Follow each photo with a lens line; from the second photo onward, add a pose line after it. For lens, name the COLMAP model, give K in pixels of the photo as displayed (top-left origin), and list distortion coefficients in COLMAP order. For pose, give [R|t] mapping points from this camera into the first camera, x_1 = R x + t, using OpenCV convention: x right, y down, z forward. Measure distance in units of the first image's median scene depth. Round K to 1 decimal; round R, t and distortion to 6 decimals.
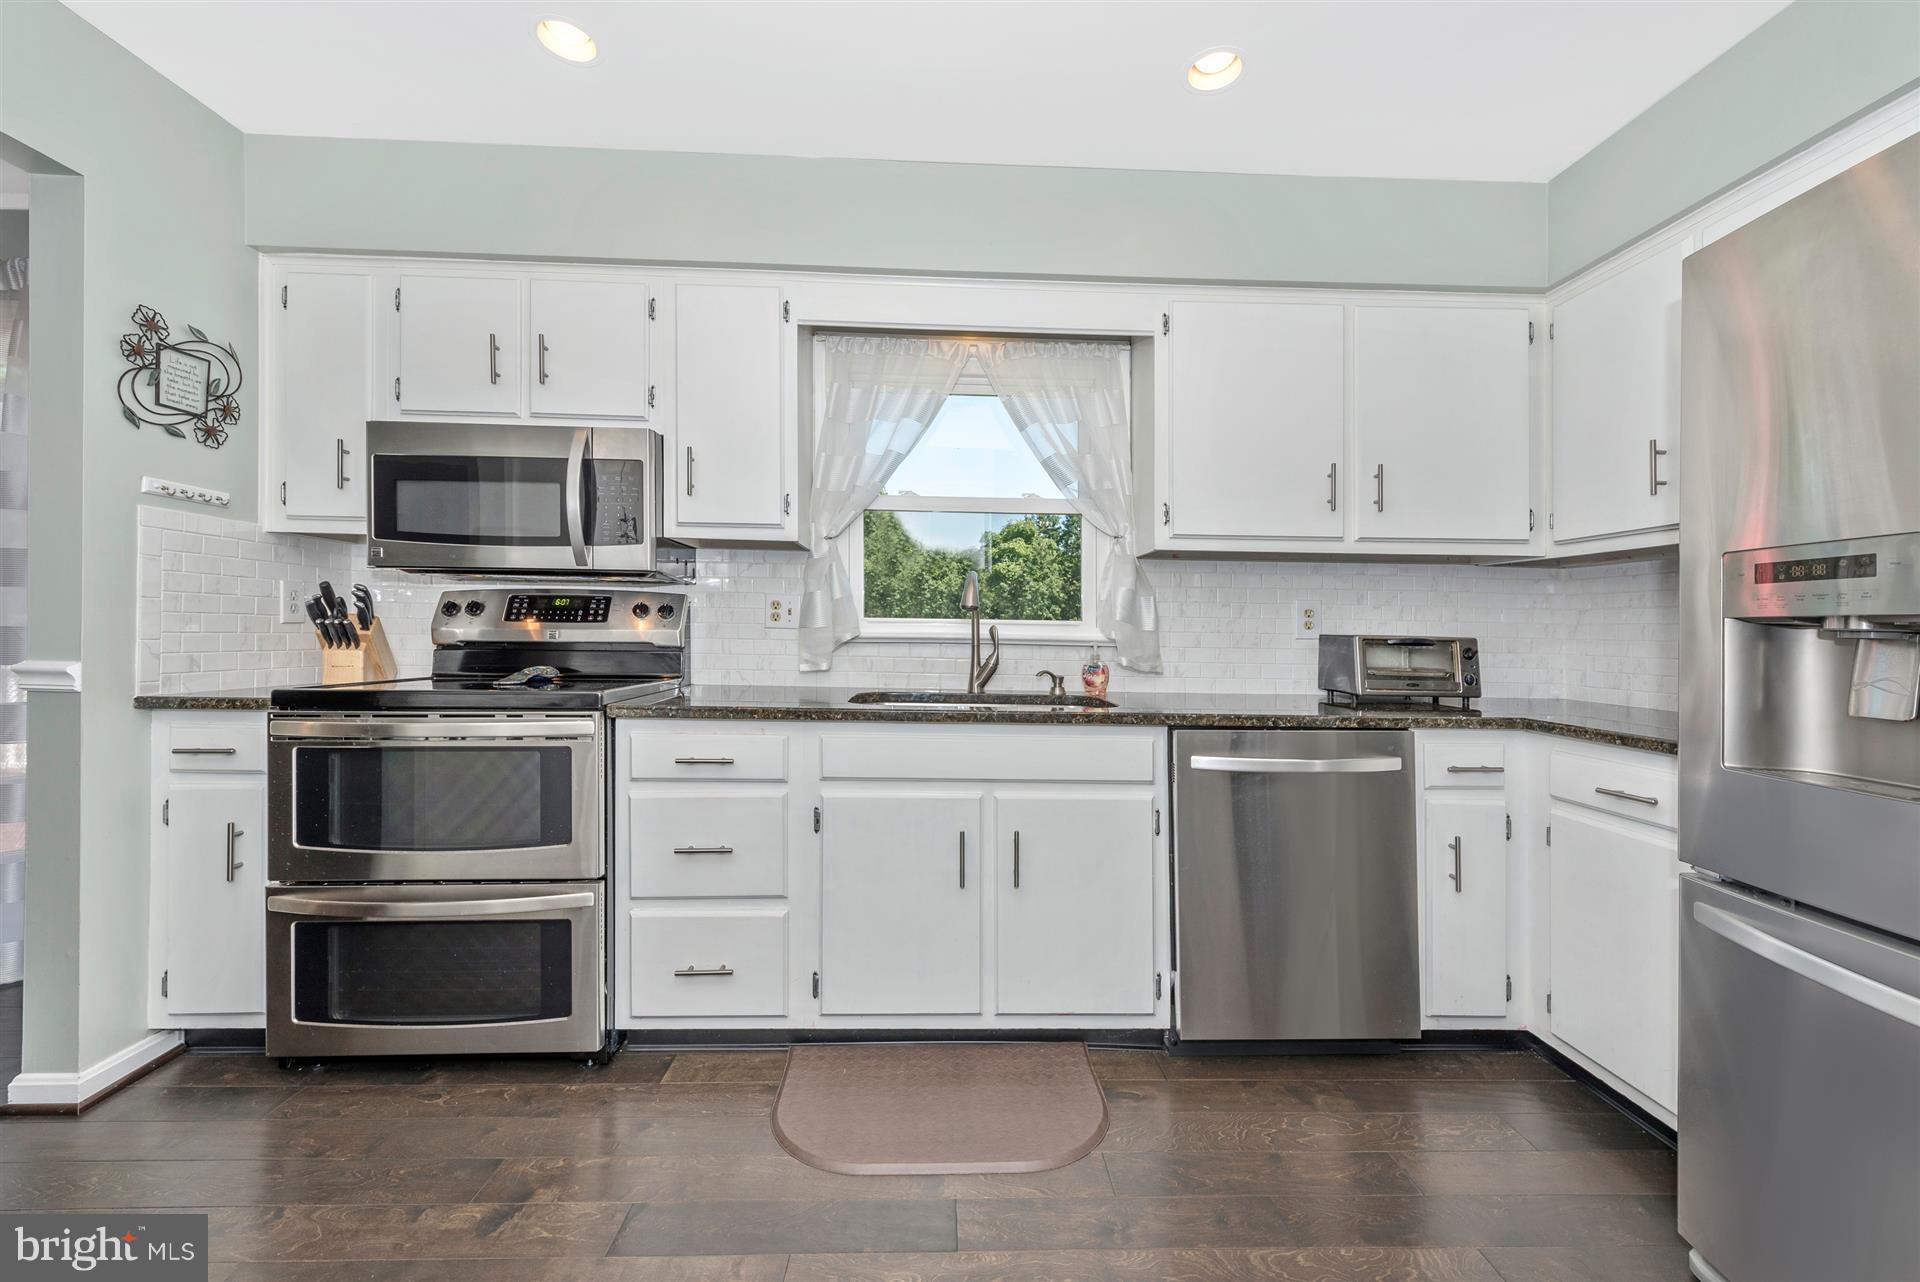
lens RADIAL K [[762.9, 0, 956.8], [0, 762.9, 627.8], [0, 0, 1]] dist [0.003373, -0.000528]
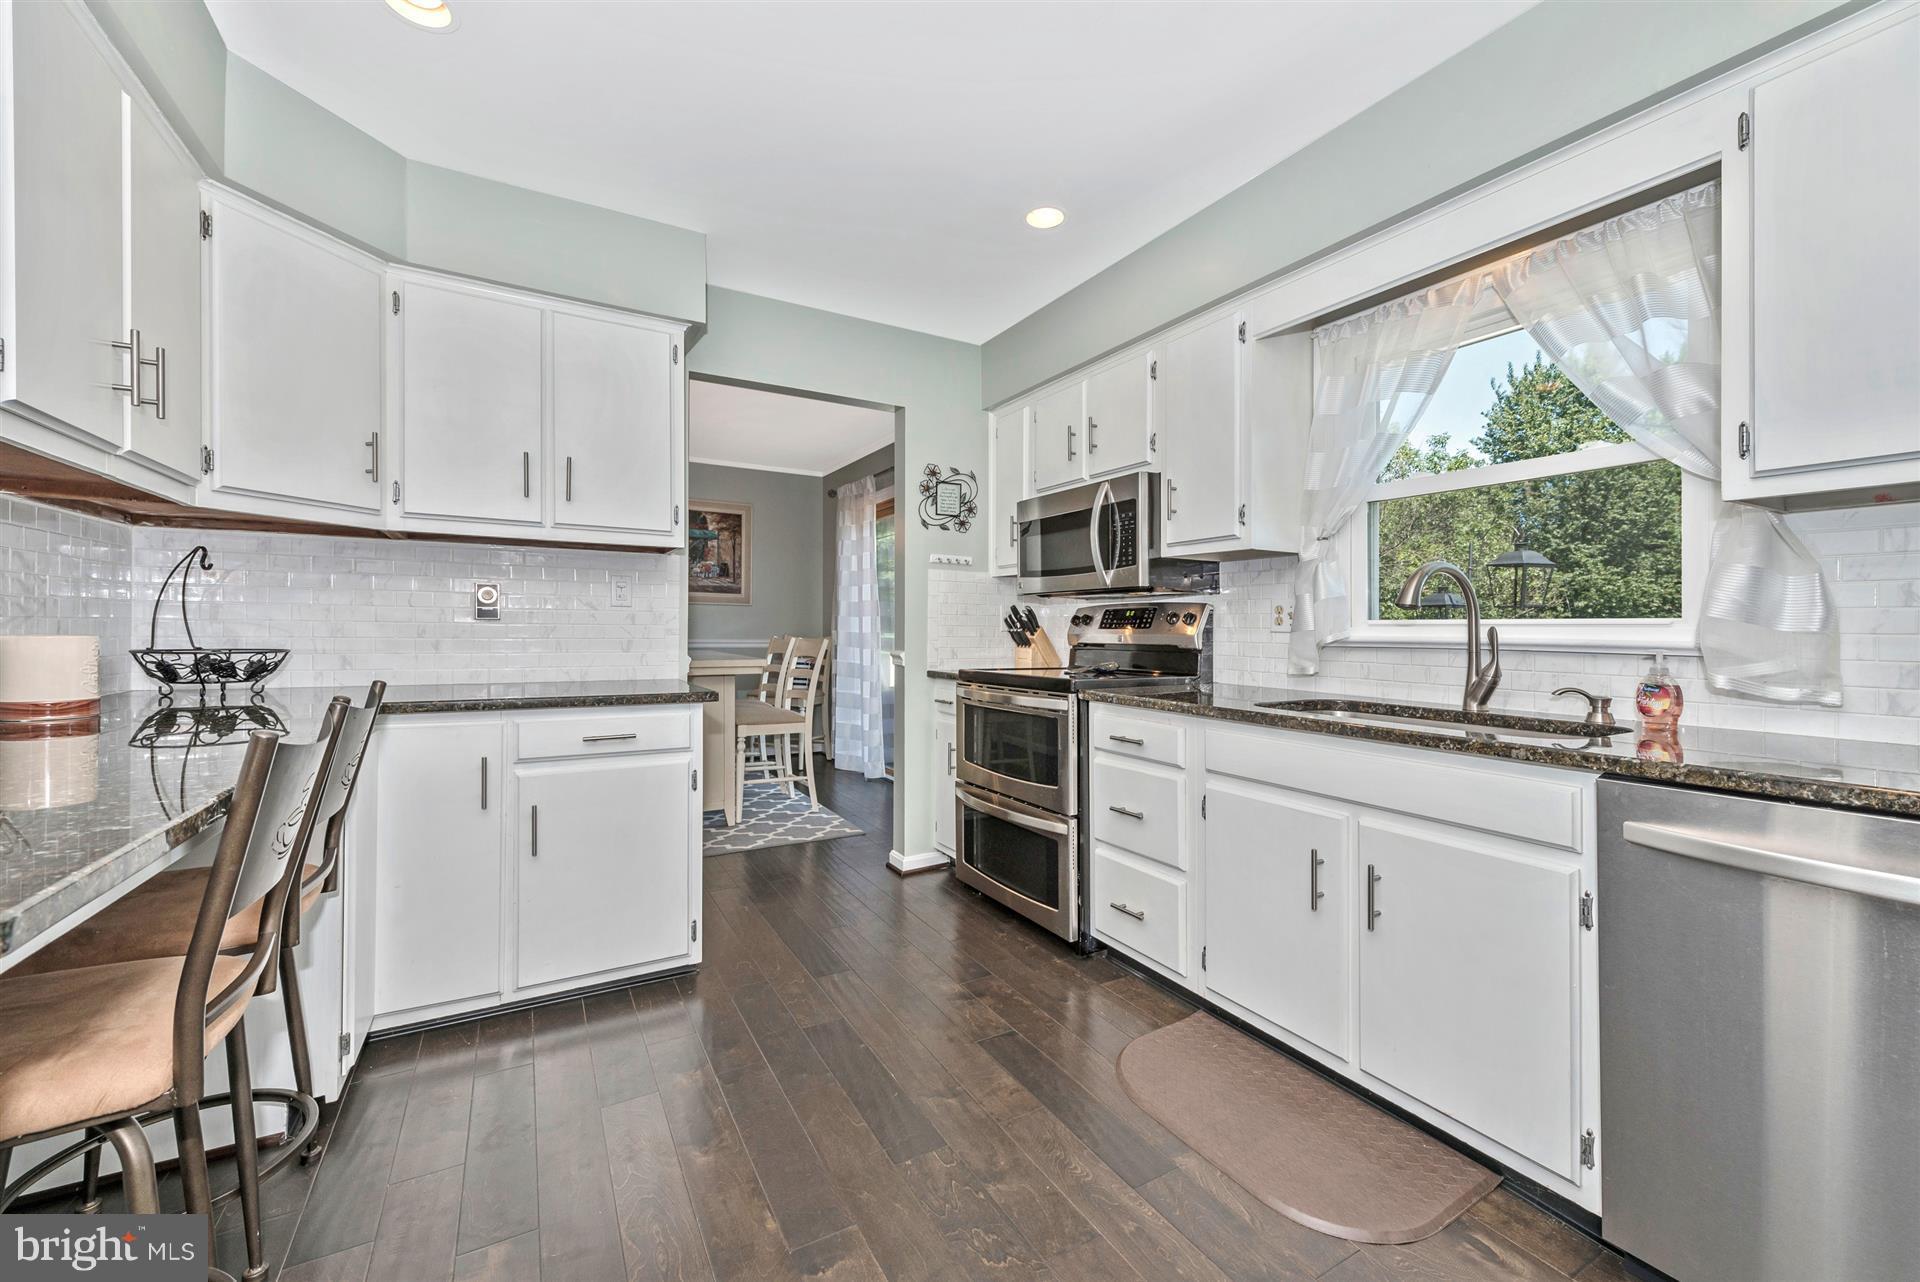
lens RADIAL K [[762.9, 0, 966.7], [0, 762.9, 640.2], [0, 0, 1]] dist [0.003373, -0.000528]
pose [[0.467934, 0.001845, -0.883761, 0.562769], [0.003667, 0.999985, 0.004029, 0.006303], [0.883756, -0.005126, 0.467921, 0.172556]]
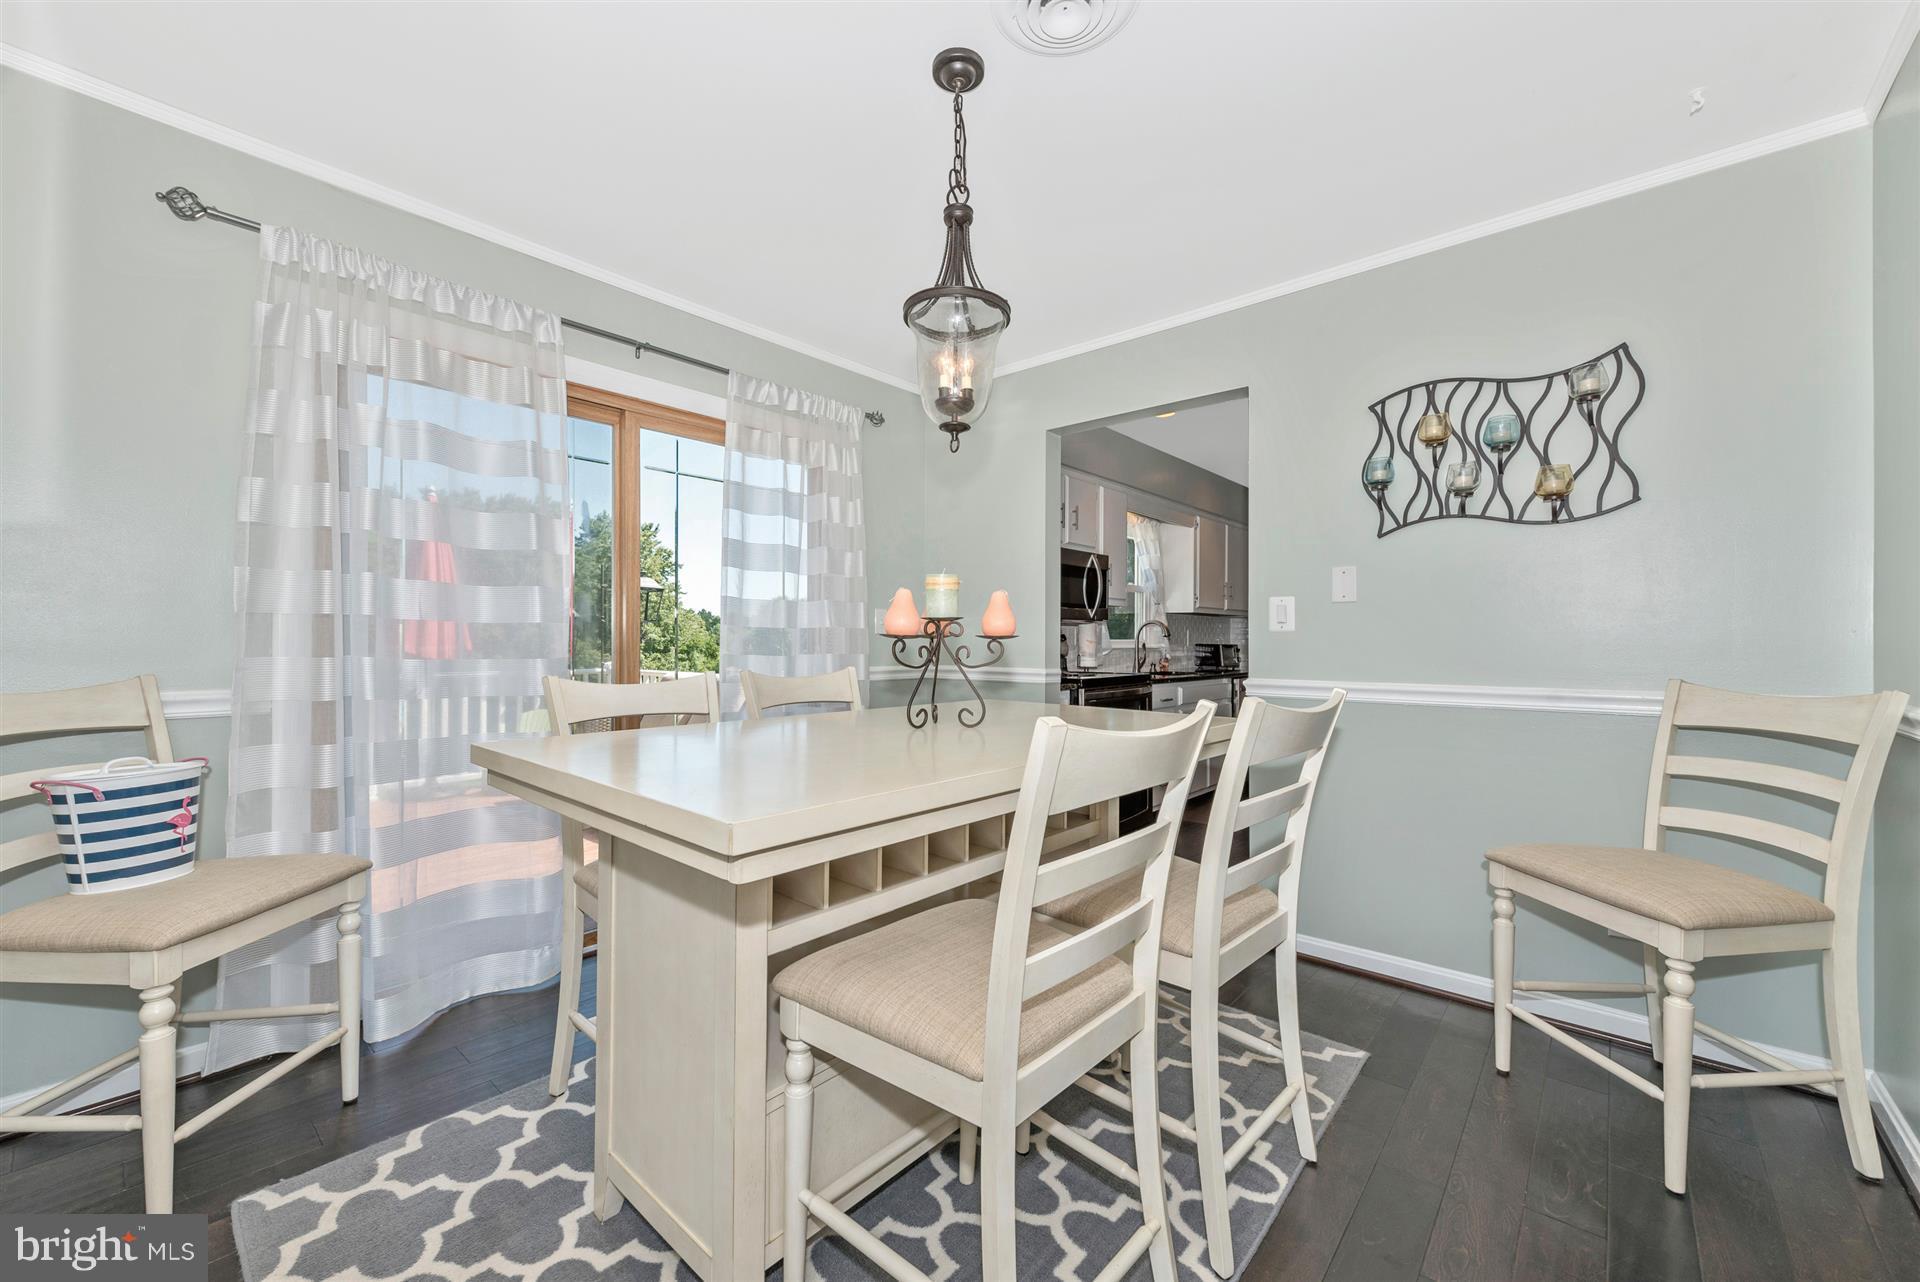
lens RADIAL K [[762.9, 0, 963.2], [0, 762.9, 638.4], [0, 0, 1]] dist [0.003373, -0.000528]
pose [[0.688257, -0.002439, 0.725463, -2.266608], [-0.004669, 0.999959, 0.007791, -0.037299], [-0.725452, -0.008749, 0.688217, -0.211804]]
